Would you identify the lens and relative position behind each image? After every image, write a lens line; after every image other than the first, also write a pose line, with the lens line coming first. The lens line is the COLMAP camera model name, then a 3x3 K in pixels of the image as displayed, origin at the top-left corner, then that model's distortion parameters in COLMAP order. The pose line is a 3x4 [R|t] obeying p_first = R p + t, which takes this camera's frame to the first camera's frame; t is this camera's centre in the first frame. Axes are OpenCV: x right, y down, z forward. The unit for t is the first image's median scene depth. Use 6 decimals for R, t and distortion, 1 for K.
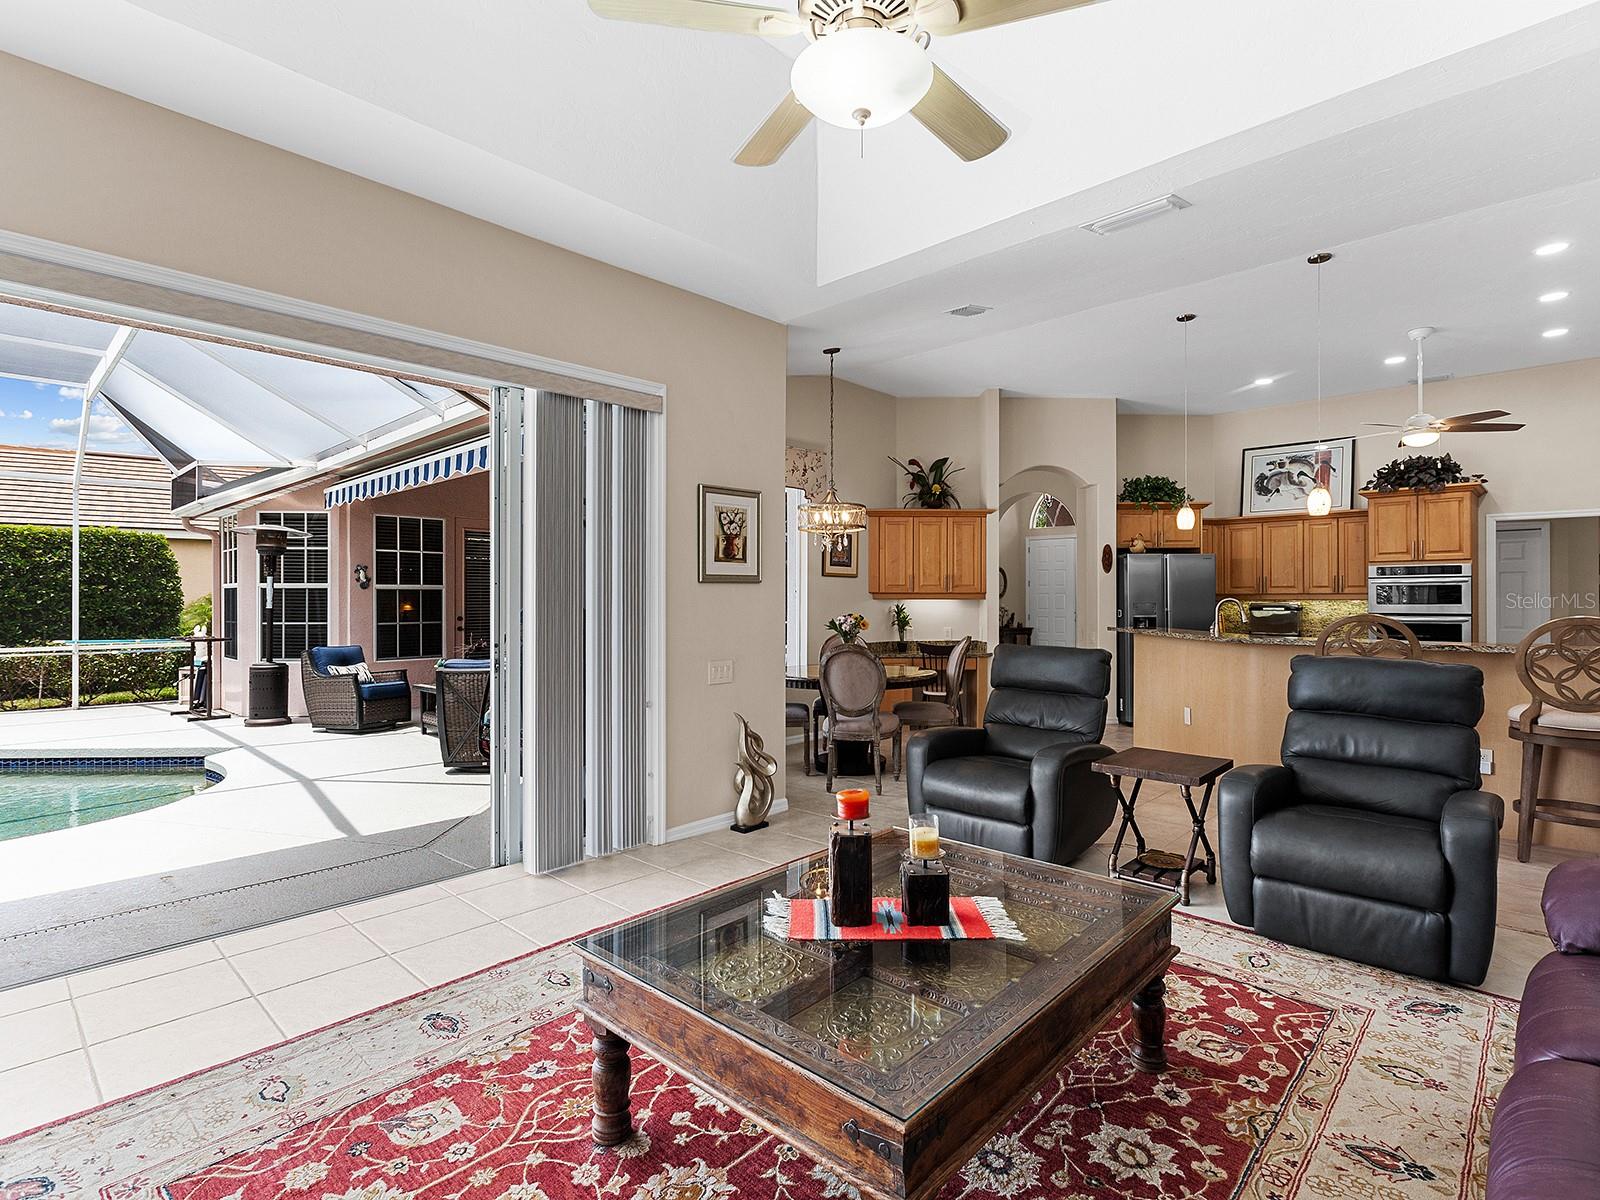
lens RADIAL K [[799.2, 0, 812.1], [0, 799.2, 597.6], [0, 0, 1]] dist [0.000646, -0.000002]
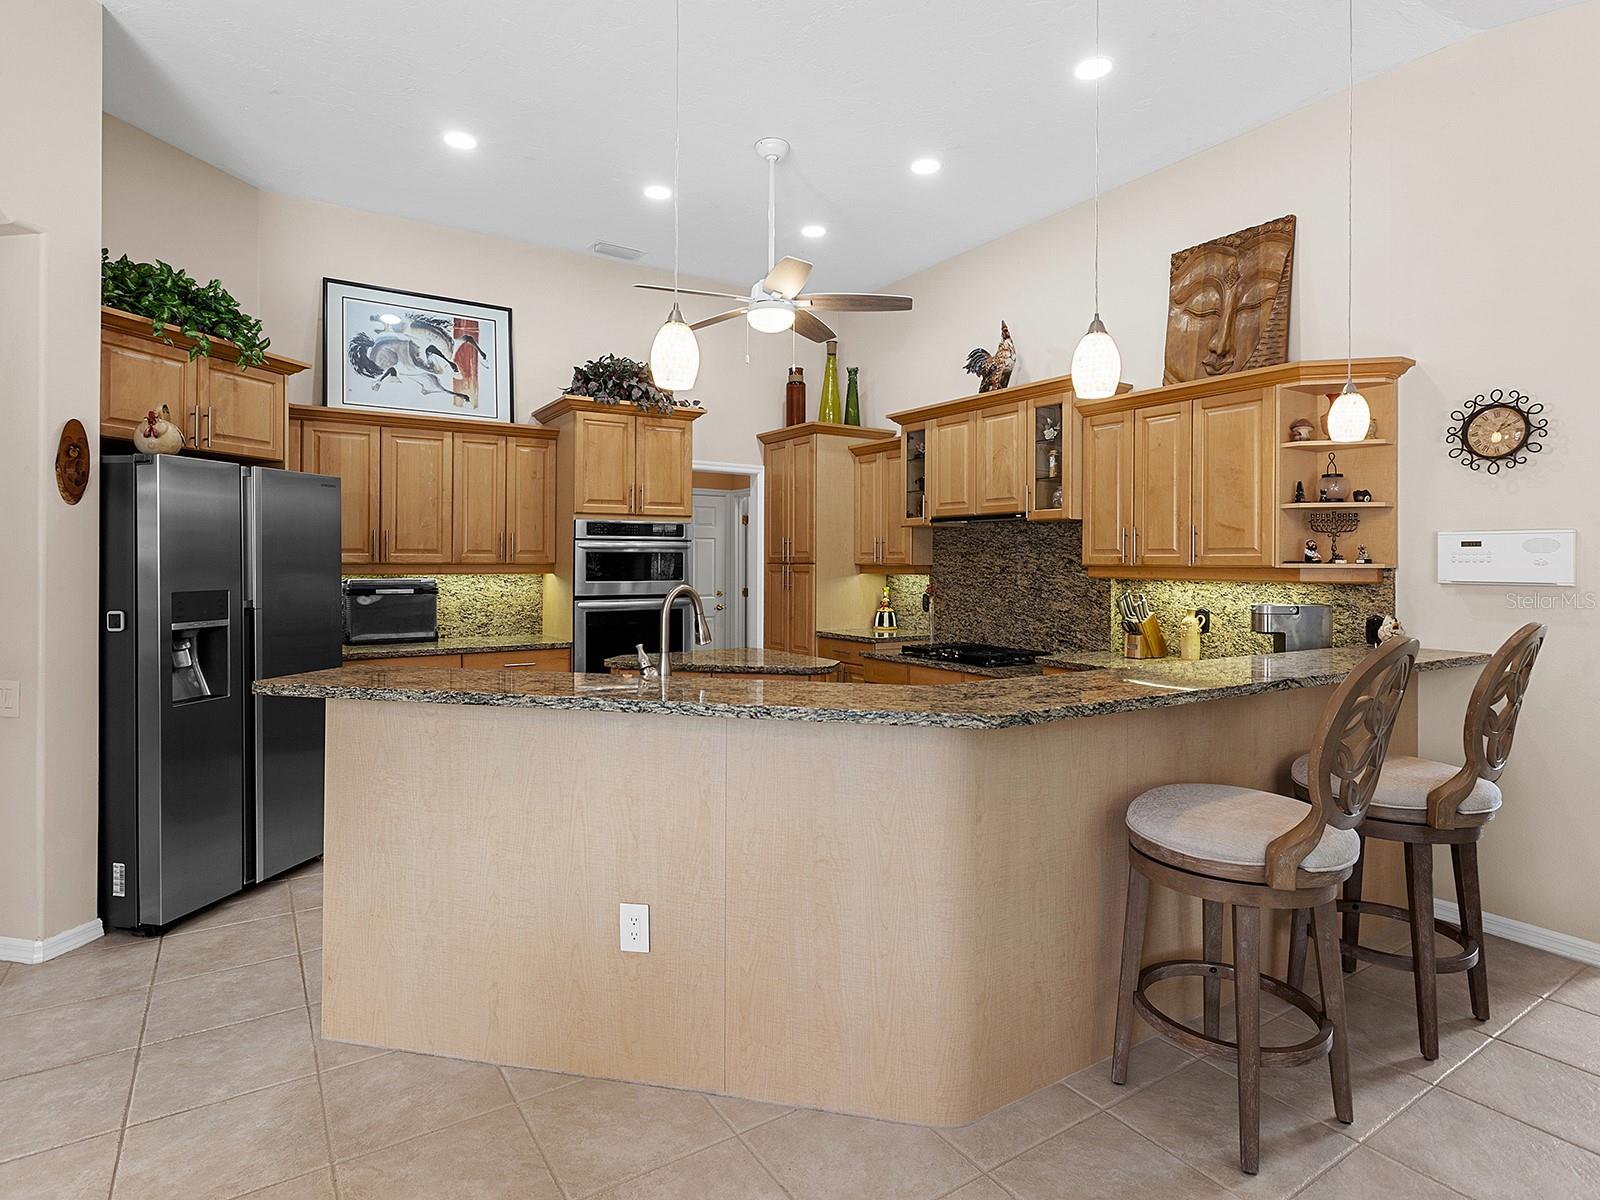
lens RADIAL K [[850.1, 0, 793.8], [0, 850.1, 558.8], [0, 0, 1]] dist [-0.002953, -0.000140]
pose [[0.244260, 0.001544, 0.969708, 0.096625], [-0.007111, 0.999975, 0.000199, -0.009896], [-0.969684, -0.006944, 0.244265, 0.629624]]
